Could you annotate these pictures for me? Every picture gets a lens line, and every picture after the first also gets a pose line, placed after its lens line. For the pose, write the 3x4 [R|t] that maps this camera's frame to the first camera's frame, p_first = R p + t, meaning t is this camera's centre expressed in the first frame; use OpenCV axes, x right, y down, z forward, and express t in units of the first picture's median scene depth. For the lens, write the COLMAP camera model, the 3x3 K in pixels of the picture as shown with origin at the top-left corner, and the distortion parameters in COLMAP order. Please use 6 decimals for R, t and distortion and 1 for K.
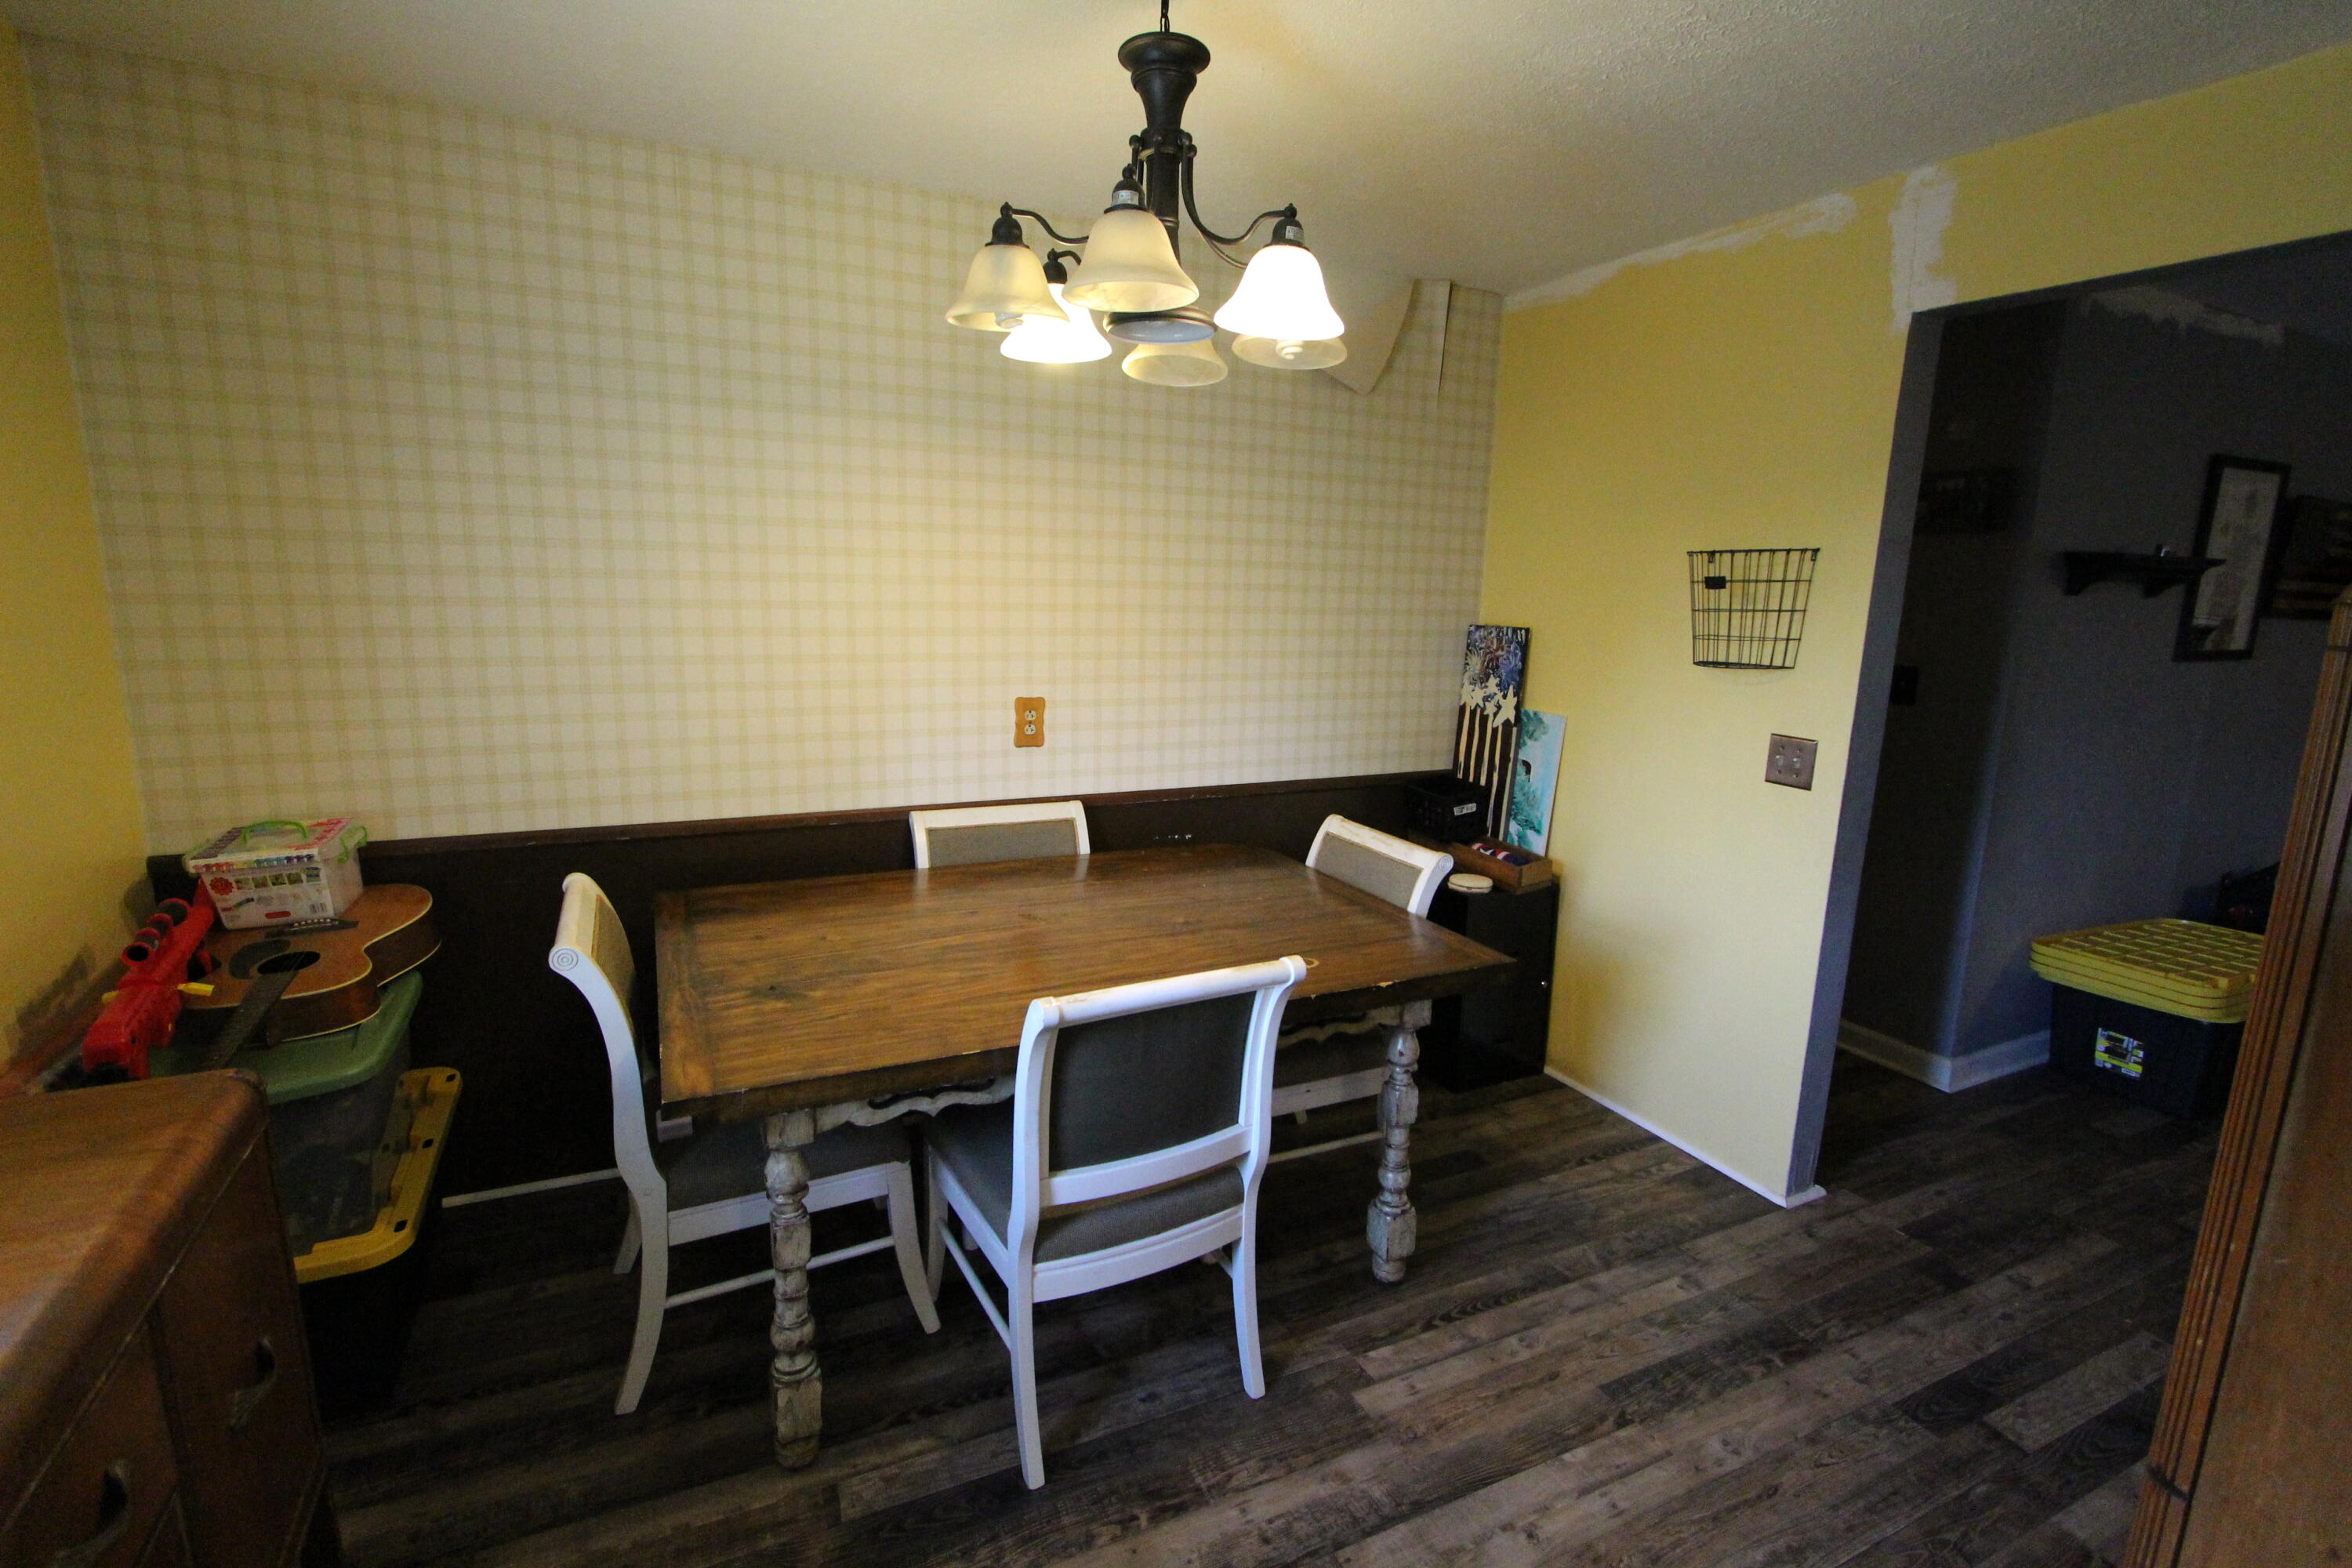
lens RADIAL K [[1087.1, 0, 1169.9], [0, 1087.1, 783.0], [0, 0, 1]] dist [-0.013469, 0.000636]
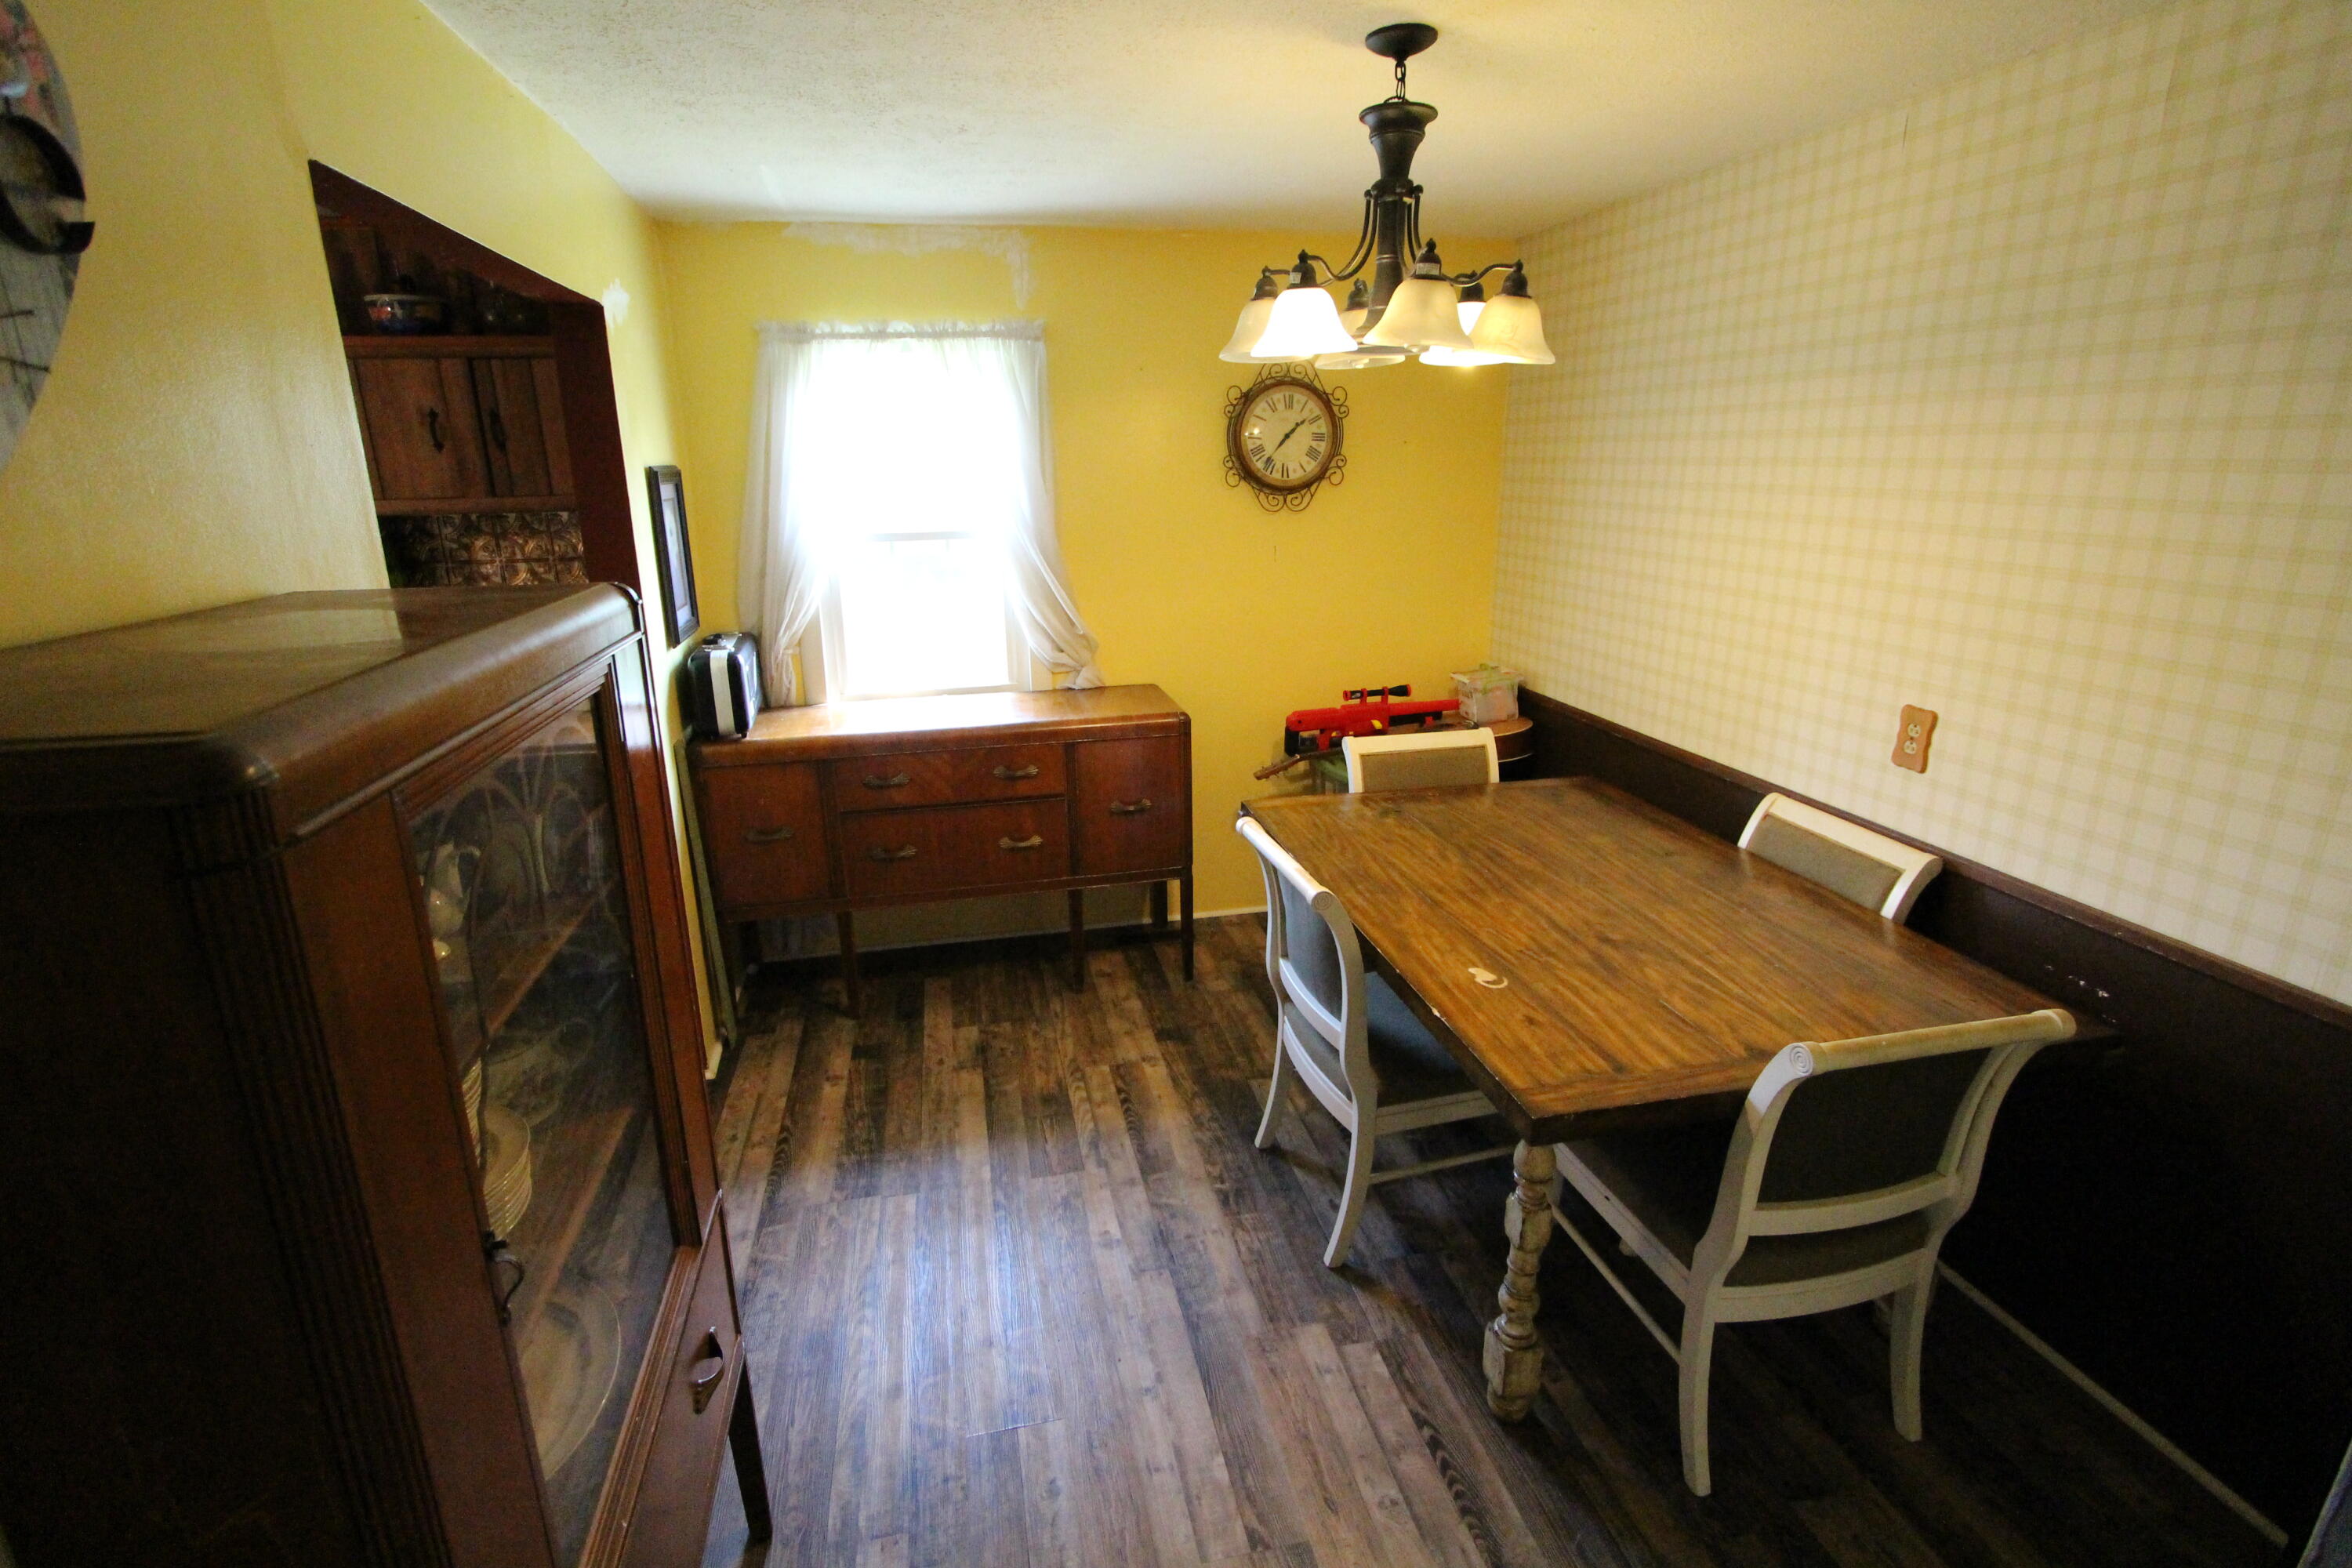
lens RADIAL K [[1087.1, 0, 1169.9], [0, 1087.1, 783.0], [0, 0, 1]] dist [-0.013469, 0.000636]
pose [[-0.232787, 0.253197, -0.938990, 1.001765], [-0.186550, 0.935960, 0.298628, -0.214873], [0.954468, 0.244685, -0.170645, 0.843175]]
